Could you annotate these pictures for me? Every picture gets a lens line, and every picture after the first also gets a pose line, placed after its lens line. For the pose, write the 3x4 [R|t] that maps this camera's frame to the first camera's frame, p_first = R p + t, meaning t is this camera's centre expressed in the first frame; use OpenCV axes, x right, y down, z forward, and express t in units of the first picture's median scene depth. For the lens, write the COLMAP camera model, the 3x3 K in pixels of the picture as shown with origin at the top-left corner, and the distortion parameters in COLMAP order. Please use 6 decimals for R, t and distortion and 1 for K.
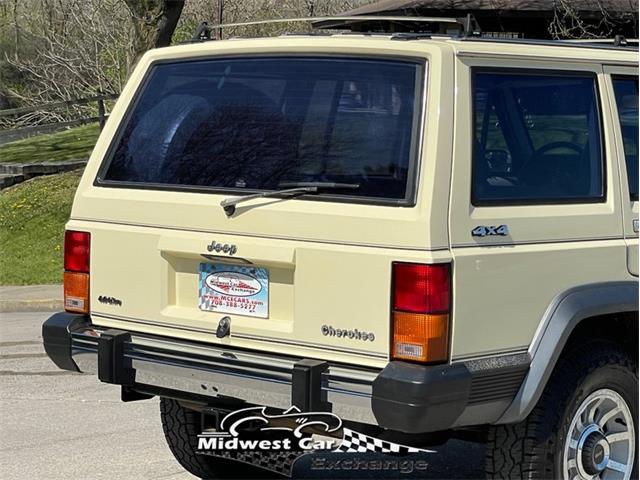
lens RADIAL K [[1647.0, 0, 320.0], [0, 1647.0, 240.0], [0, 0, 1]] dist [0.001713, 0.460210]
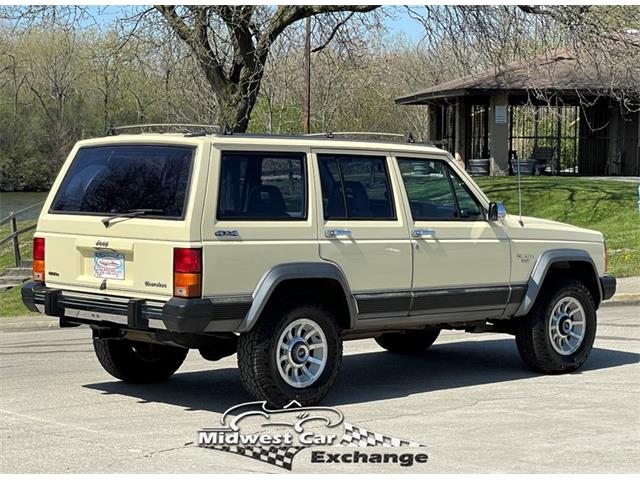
lens RADIAL K [[1465.4, 0, 320.0], [0, 1465.4, 240.0], [0, 0, 1]] dist [0.021405, 0.364143]
pose [[0.997215, -0.001012, -0.074572, 0.323591], [-0.001507, 0.999430, -0.033717, 0.058045], [0.074564, 0.033735, 0.996645, -0.700680]]
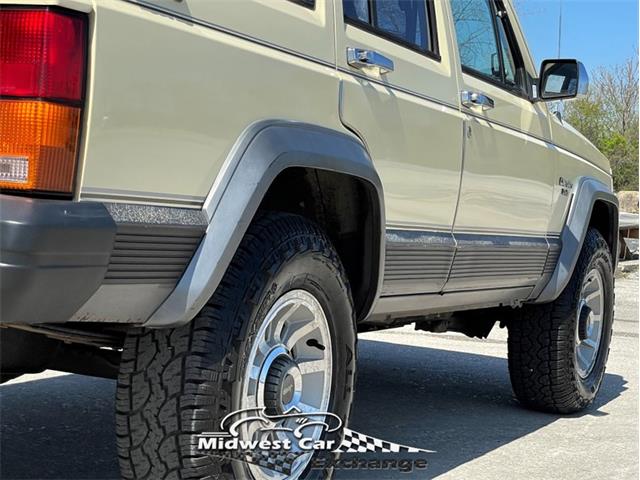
lens RADIAL K [[1341.7, 0, 320.0], [0, 1341.7, 240.0], [0, 0, 1]] dist [0.030017, 0.138163]
pose [[0.954531, 0.056493, 0.292709, 0.023724], [-0.048856, 0.998249, -0.033340, 0.090100], [-0.294080, 0.017524, 0.955620, 0.501337]]
